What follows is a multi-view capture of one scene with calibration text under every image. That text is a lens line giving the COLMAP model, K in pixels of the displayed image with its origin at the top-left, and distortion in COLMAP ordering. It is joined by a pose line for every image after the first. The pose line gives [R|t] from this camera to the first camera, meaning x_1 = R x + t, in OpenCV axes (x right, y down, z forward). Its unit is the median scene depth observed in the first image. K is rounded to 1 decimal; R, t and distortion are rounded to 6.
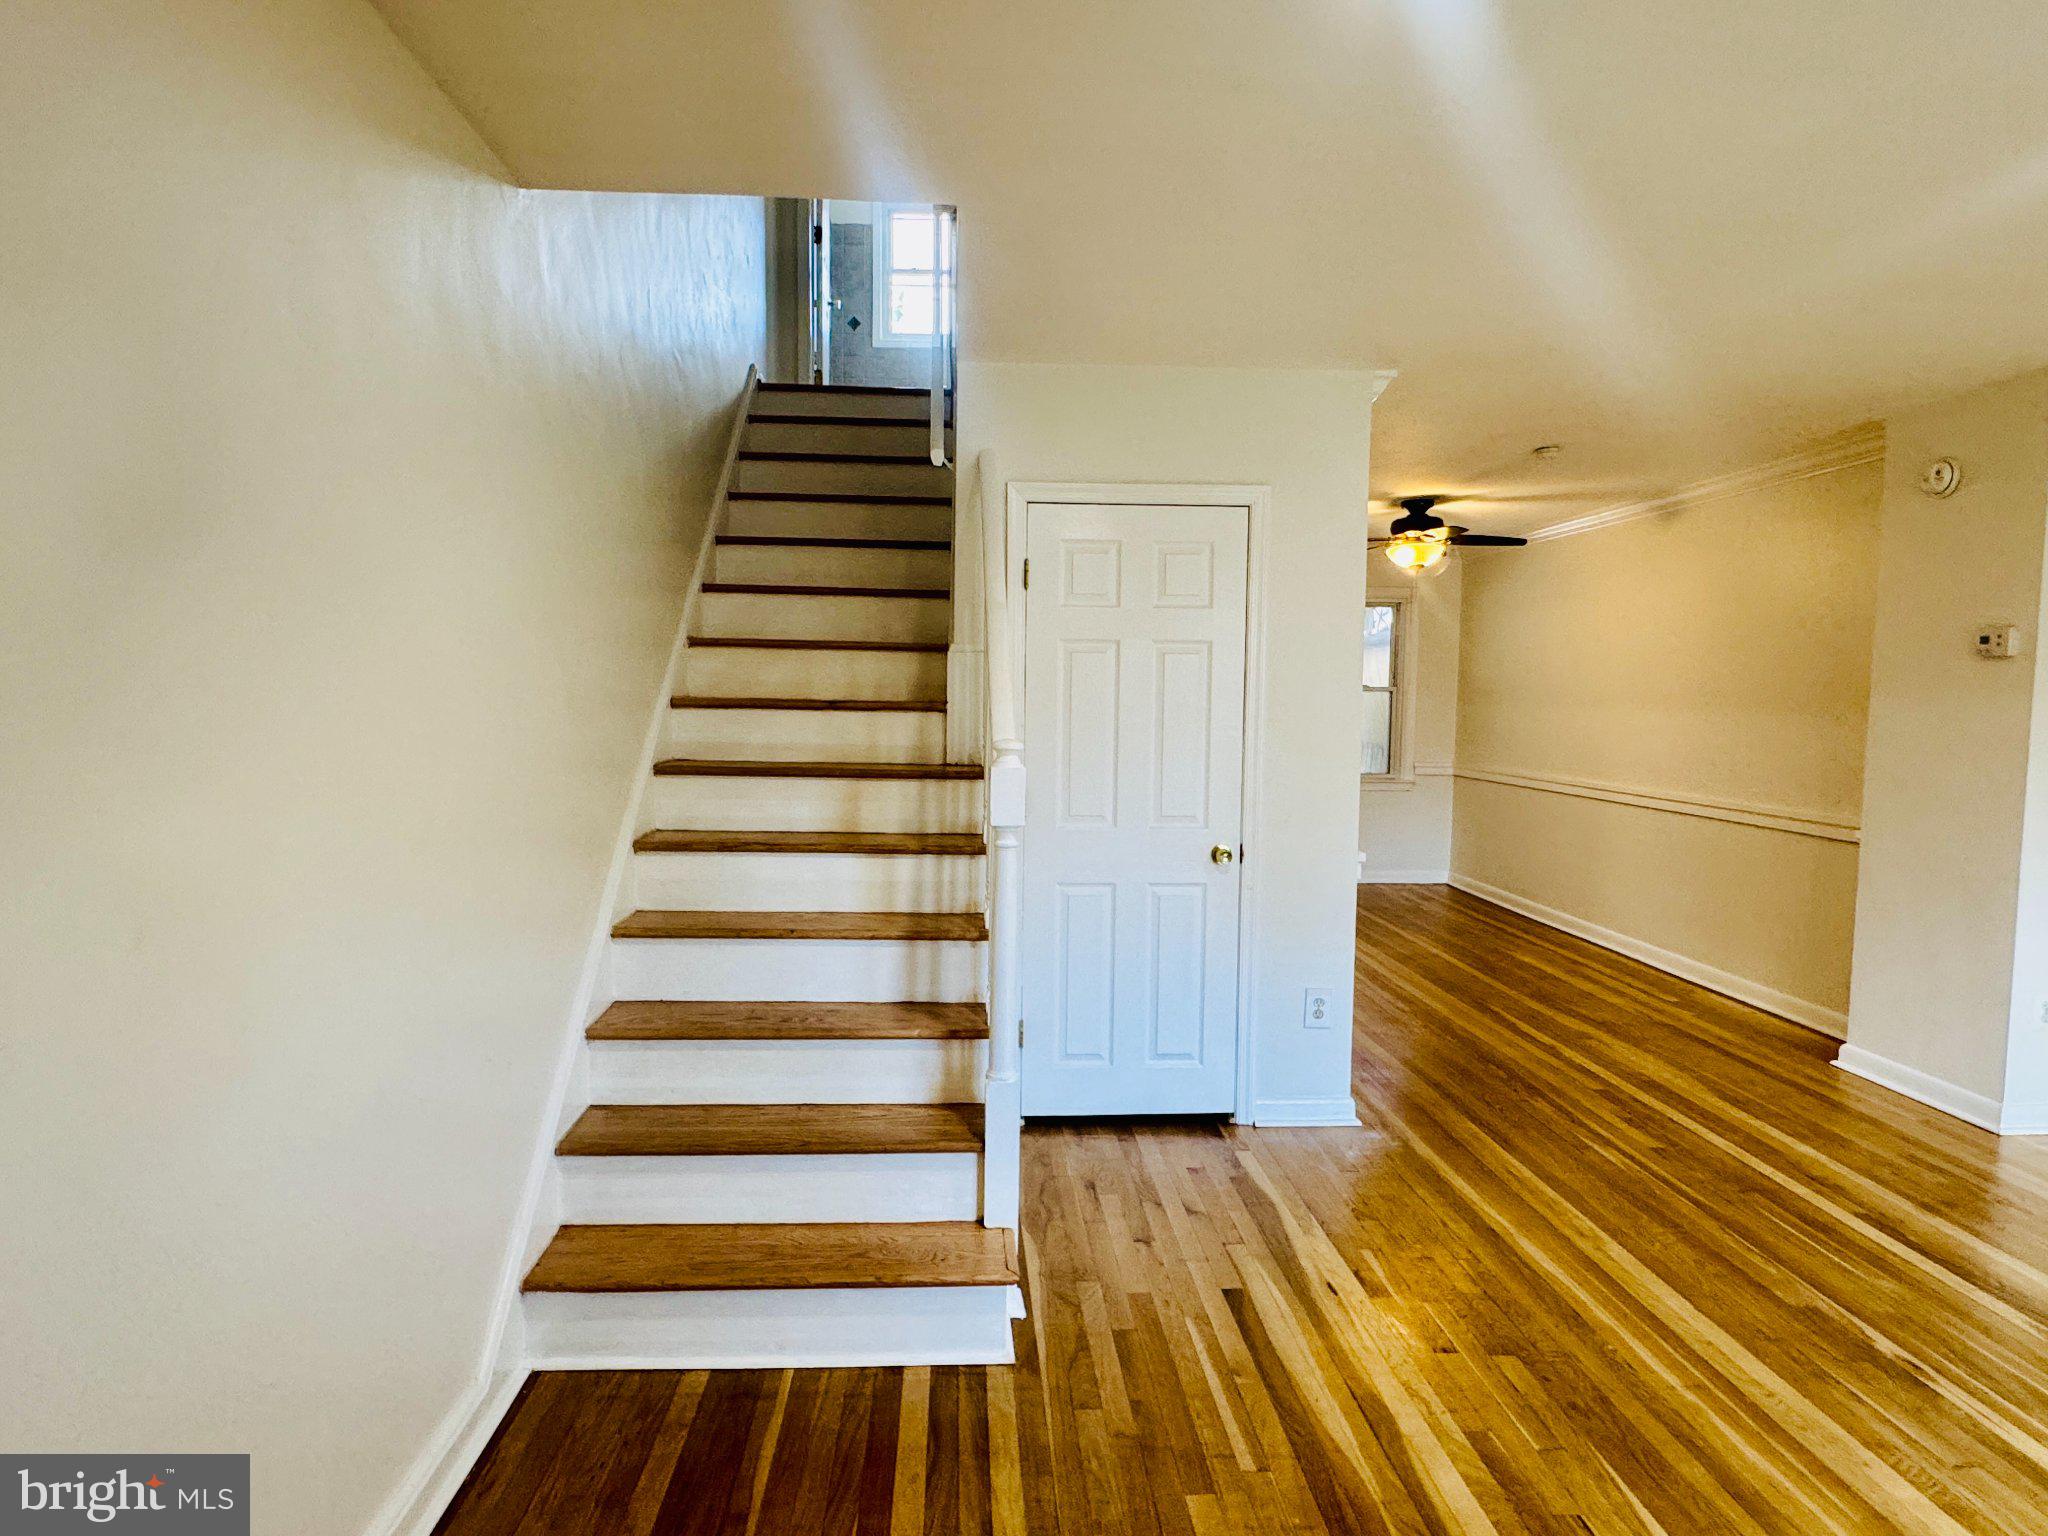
lens RADIAL K [[1186.6, 0, 1024.0], [0, 1186.6, 768.0], [0, 0, 1]] dist [0.001710, 0.000128]
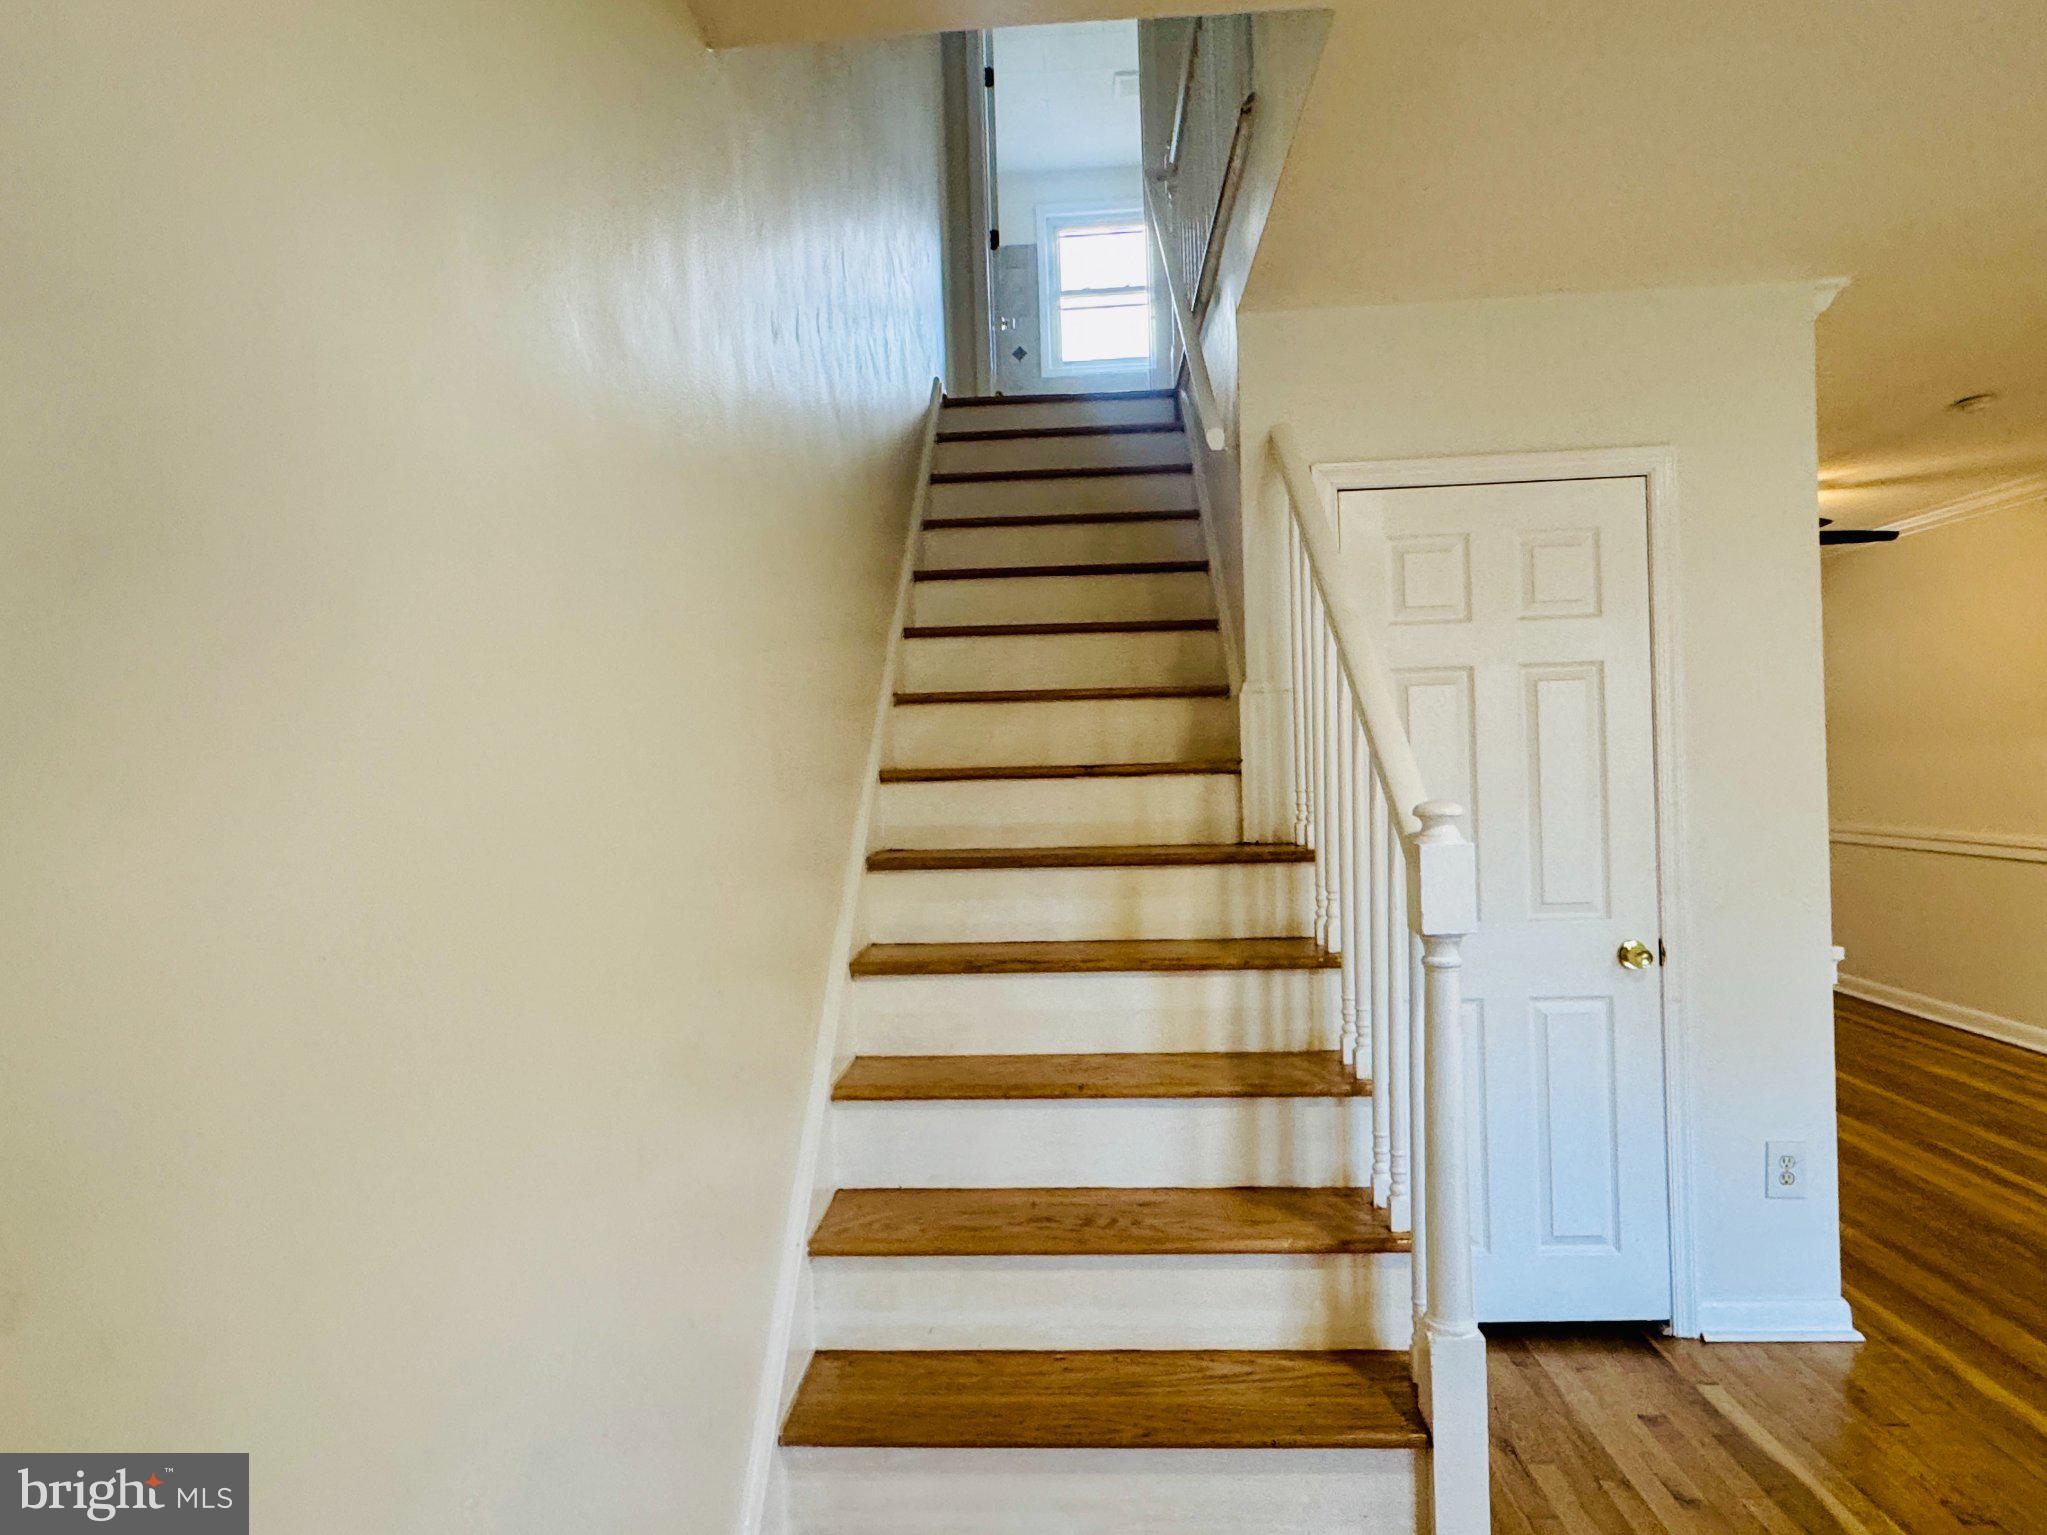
lens RADIAL K [[1187.3, 0, 1002.2], [0, 1187.3, 775.6], [0, 0, 1]] dist [0.001170, 0.000048]
pose [[0.993143, -0.042628, -0.108860, -0.138045], [0.035885, 0.997357, -0.063170, -0.004088], [0.111265, 0.058830, 0.992048, 0.248894]]
